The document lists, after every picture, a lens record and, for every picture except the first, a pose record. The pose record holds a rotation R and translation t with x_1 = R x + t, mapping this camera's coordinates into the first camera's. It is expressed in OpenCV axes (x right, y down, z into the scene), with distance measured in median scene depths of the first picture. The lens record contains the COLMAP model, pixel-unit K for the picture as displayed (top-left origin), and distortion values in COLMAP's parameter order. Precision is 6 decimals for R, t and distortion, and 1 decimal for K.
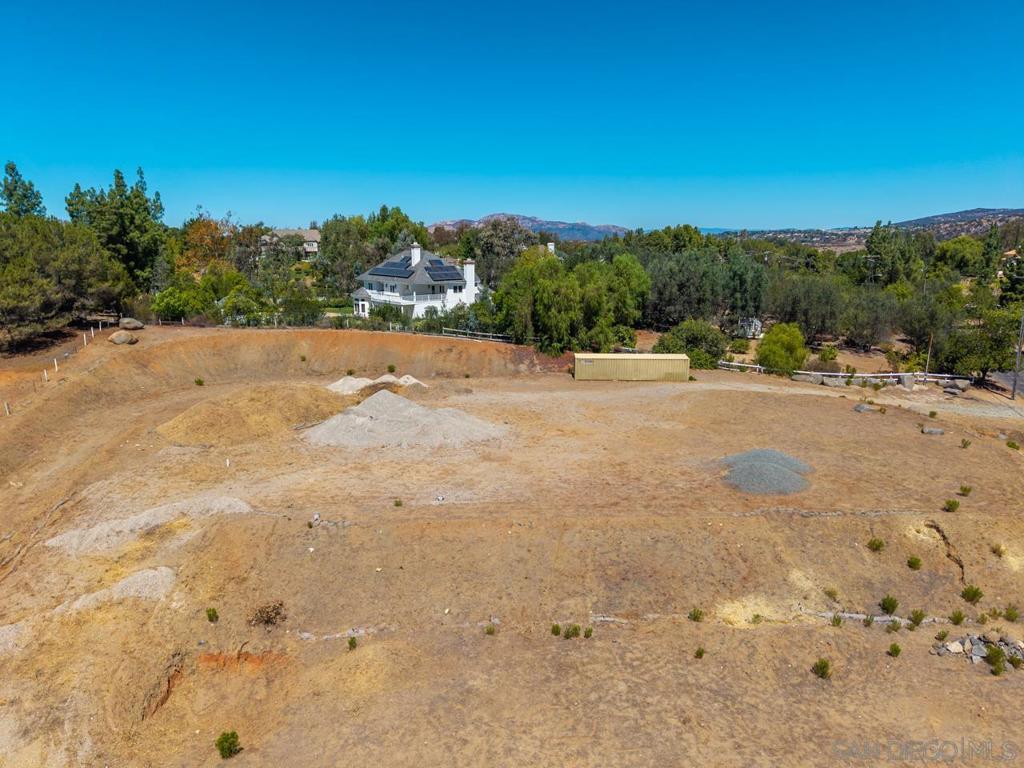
lens RADIAL K [[682.5, 0, 512.5], [0, 682.5, 380.9], [0, 0, 1]] dist [0.037783, -0.043469]
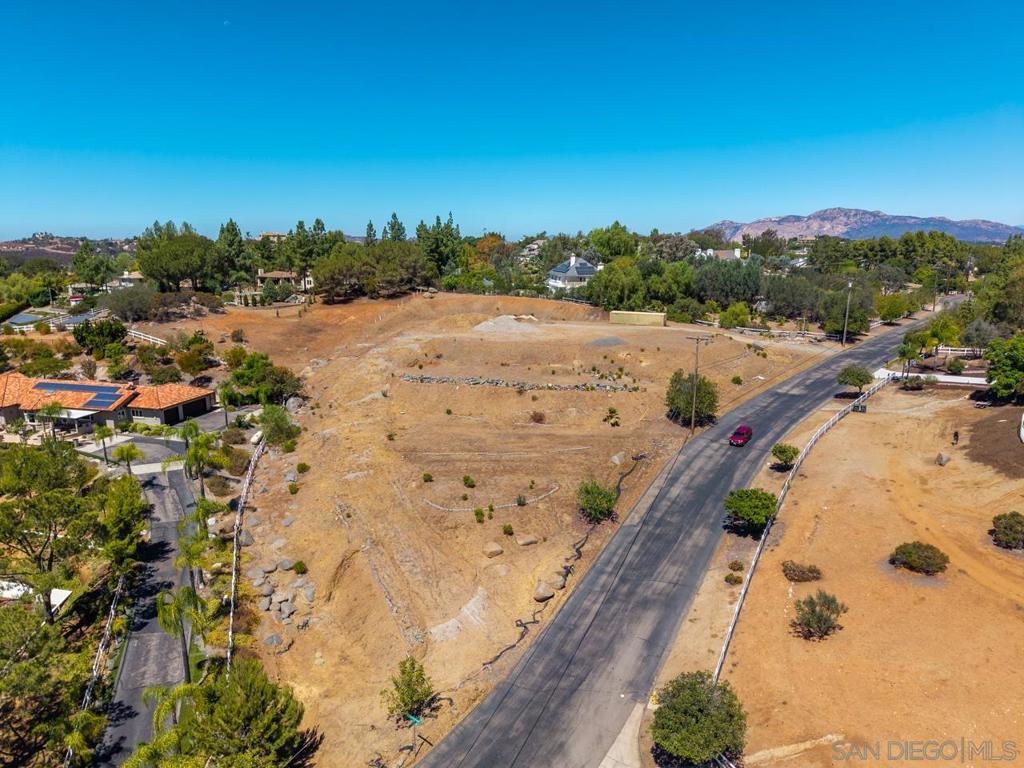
lens RADIAL K [[682.5, 0, 518.4], [0, 682.5, 390.4], [0, 0, 1]] dist [0.037783, -0.043469]
pose [[0.904580, 0.094527, -0.415692, 0.657773], [-0.087775, 0.995512, 0.035372, 0.139762], [0.417170, 0.004490, 0.908818, -0.910553]]
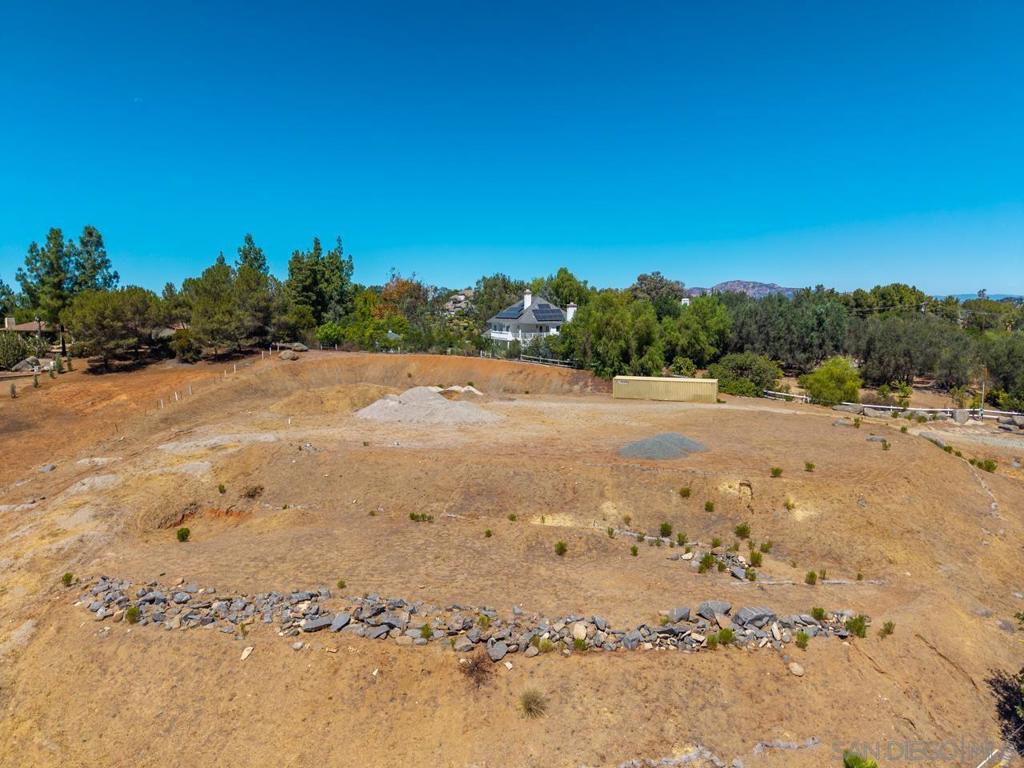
lens RADIAL K [[682.5, 0, 515.8], [0, 682.5, 381.7], [0, 0, 1]] dist [0.037783, -0.043469]
pose [[0.947646, 0.032053, -0.317710, 0.272442], [-0.062489, 0.994327, -0.086072, 0.072804], [0.313149, 0.101420, 0.944273, -0.121130]]
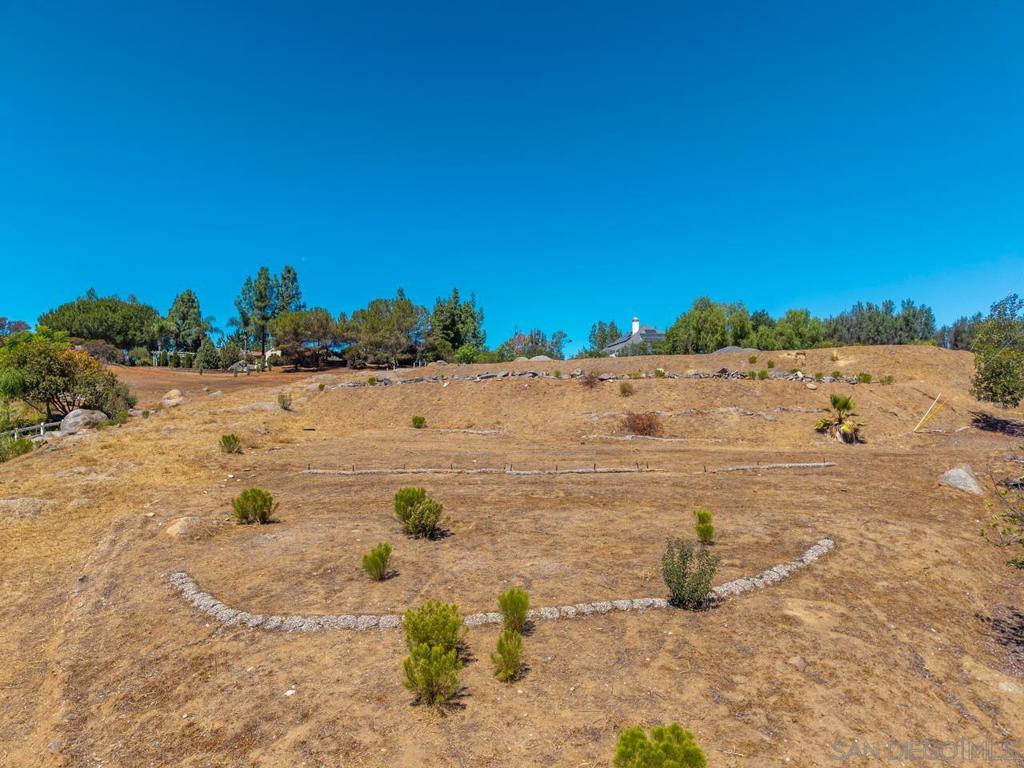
lens RADIAL K [[682.5, 0, 517.1], [0, 682.5, 392.3], [0, 0, 1]] dist [0.037783, -0.043469]
pose [[0.882753, -0.019480, -0.469433, 0.346345], [-0.092761, 0.972247, -0.214779, 0.309194], [0.460589, 0.233142, 0.856447, -0.265081]]
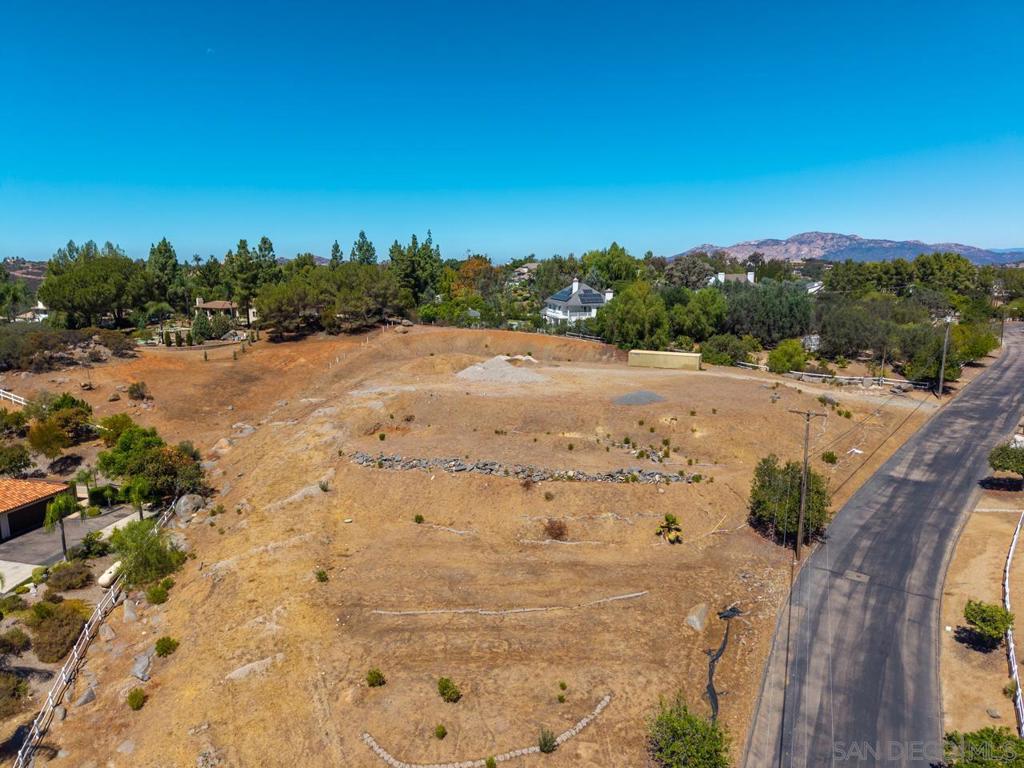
lens RADIAL K [[682.5, 0, 517.1], [0, 682.5, 385.9], [0, 0, 1]] dist [0.037783, -0.043469]
pose [[0.914256, 0.072796, -0.398544, 0.459379], [-0.081877, 0.996626, -0.005789, 0.071738], [0.396778, 0.037924, 0.917131, -0.557202]]
